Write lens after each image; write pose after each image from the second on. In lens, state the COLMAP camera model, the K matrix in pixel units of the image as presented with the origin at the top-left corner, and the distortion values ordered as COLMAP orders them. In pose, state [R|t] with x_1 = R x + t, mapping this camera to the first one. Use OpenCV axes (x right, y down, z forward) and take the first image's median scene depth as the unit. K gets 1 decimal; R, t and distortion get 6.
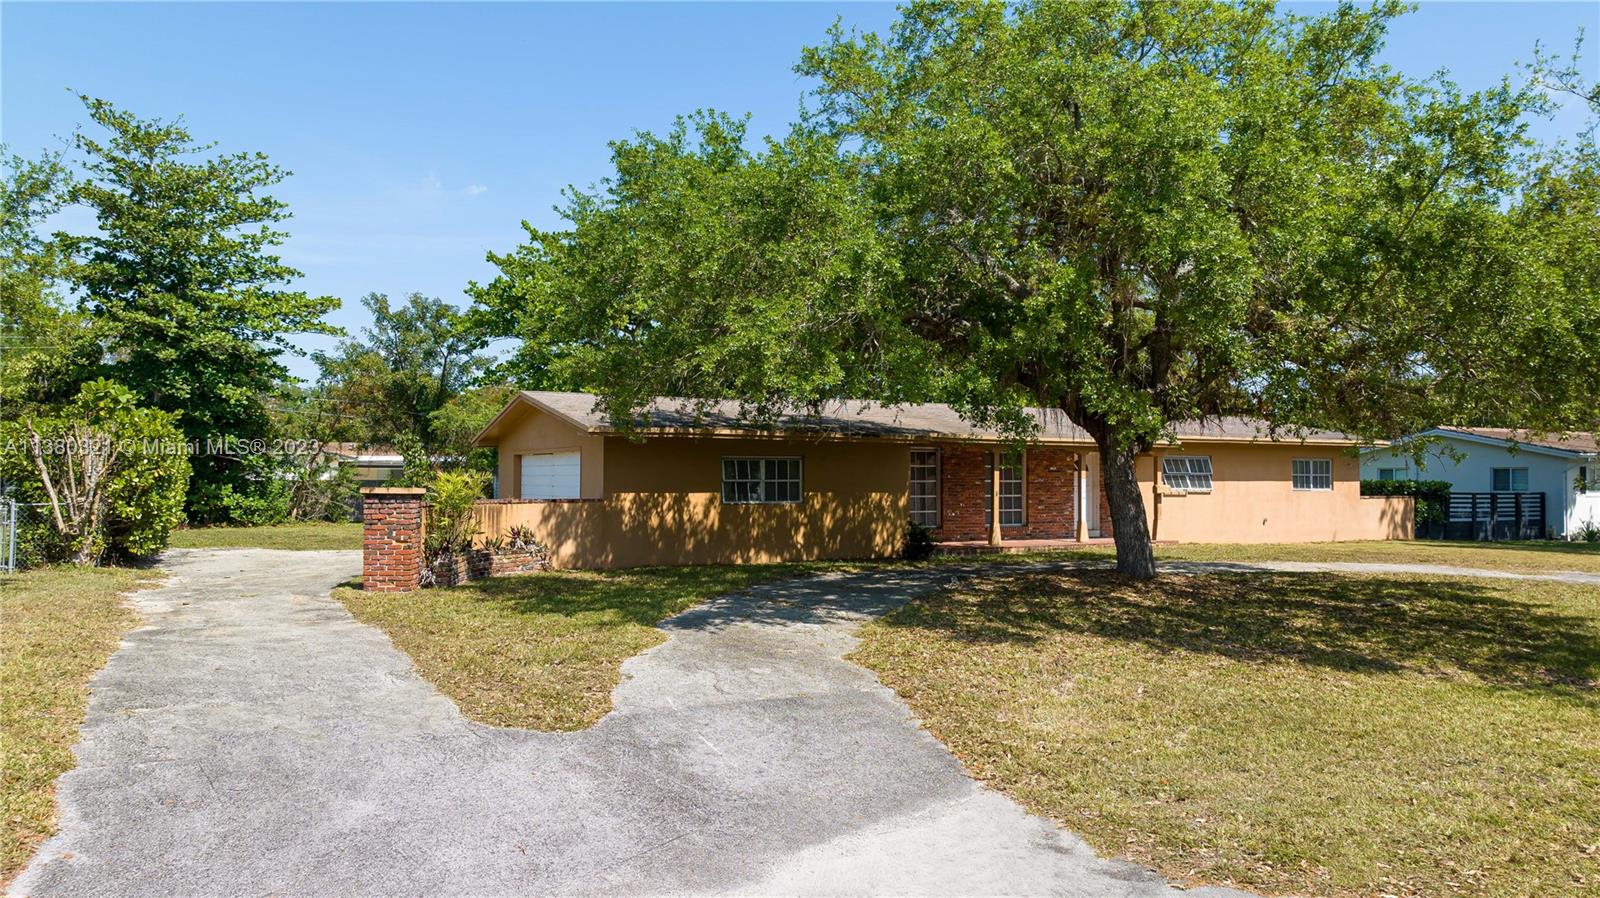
lens RADIAL K [[1132.0, 0, 800.0], [0, 1132.0, 449.0], [0, 0, 1]] dist [-0.047122, 0.087121]
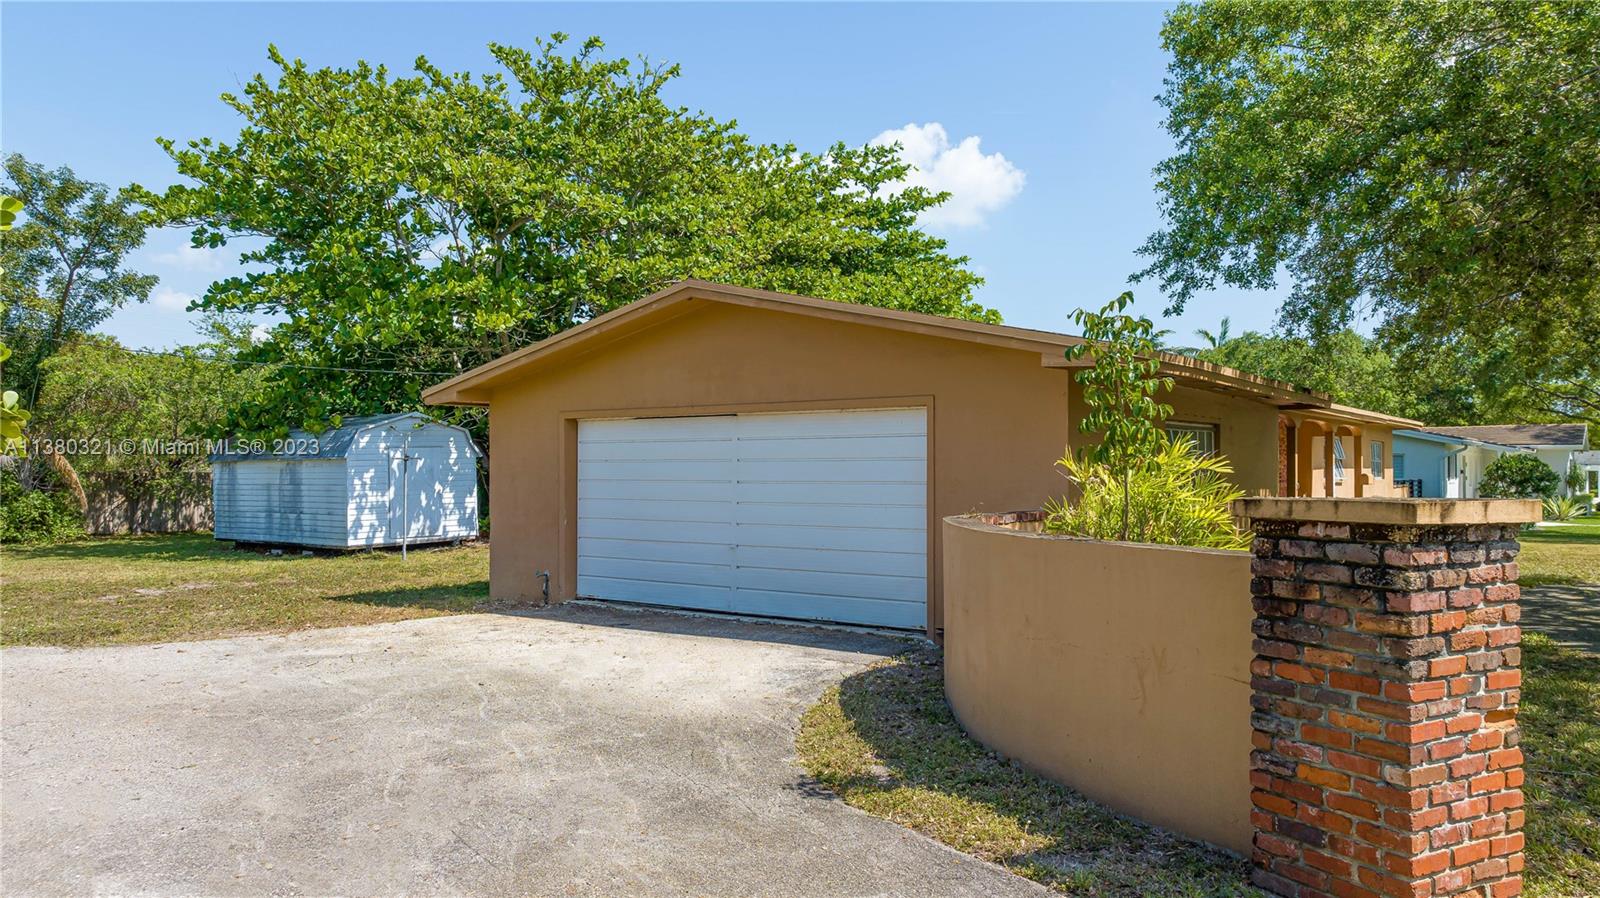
lens RADIAL K [[1132.0, 0, 800.0], [0, 1132.0, 449.0], [0, 0, 1]] dist [-0.047122, 0.087121]
pose [[0.914434, 0.004531, 0.404709, -0.239284], [-0.008369, 0.999935, 0.007714, 0.009157], [-0.404648, -0.010441, 0.914413, 0.336619]]
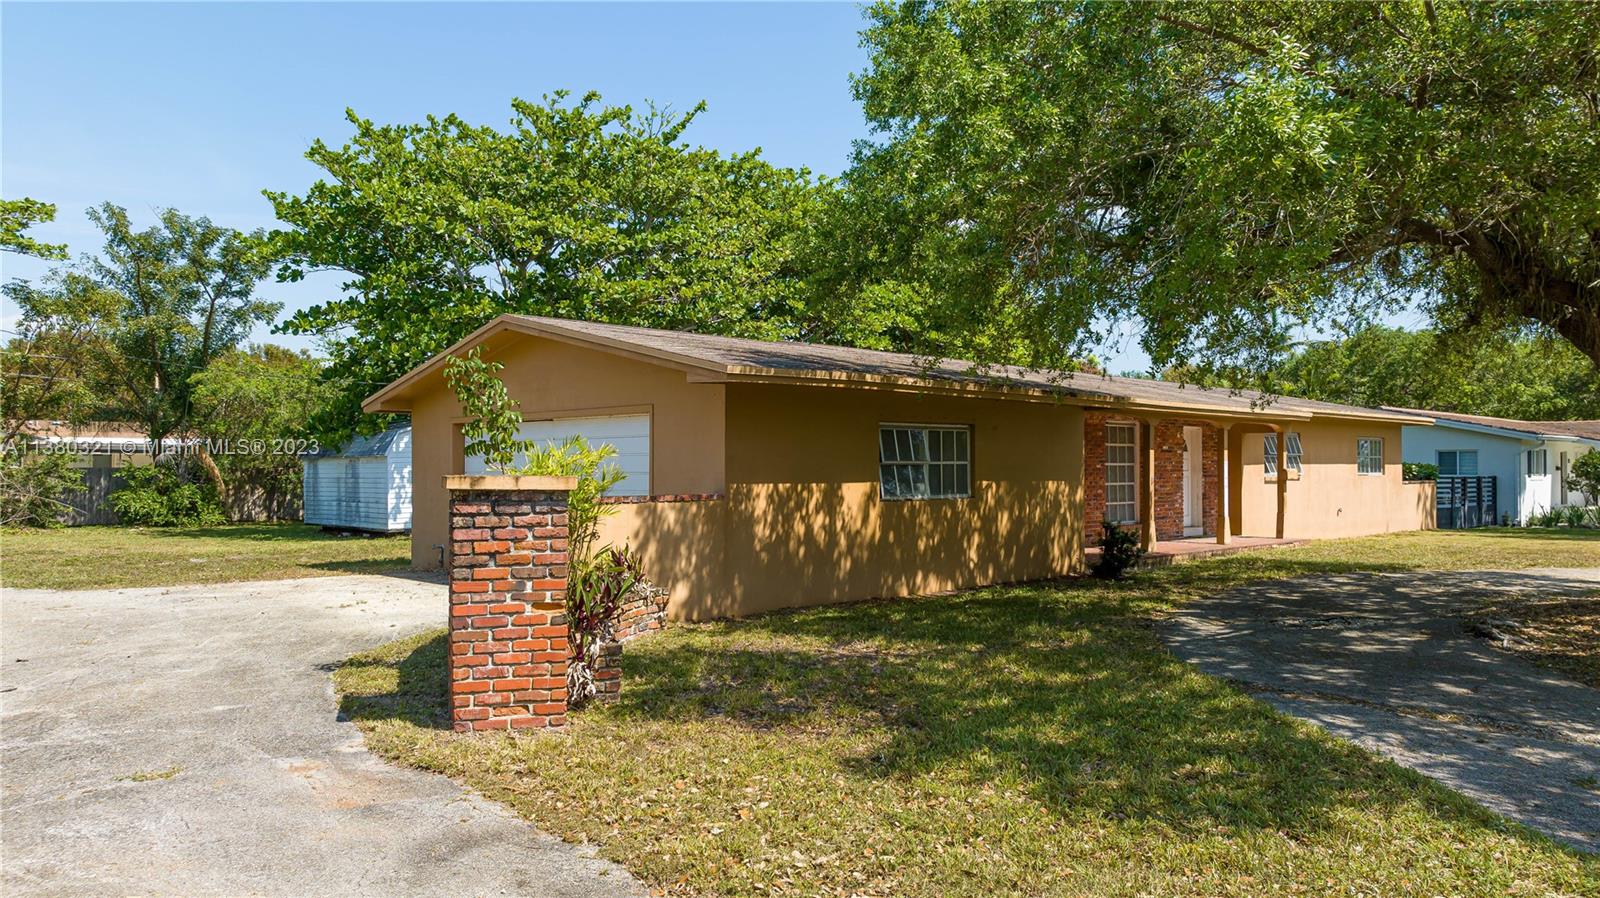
lens RADIAL K [[1132.0, 0, 800.0], [0, 1132.0, 449.0], [0, 0, 1]] dist [-0.047122, 0.087121]
pose [[0.969533, 0.001155, 0.244957, -0.146604], [-0.003782, 0.999940, 0.010254, 0.008054], [-0.244930, -0.010868, 0.969480, 0.232138]]
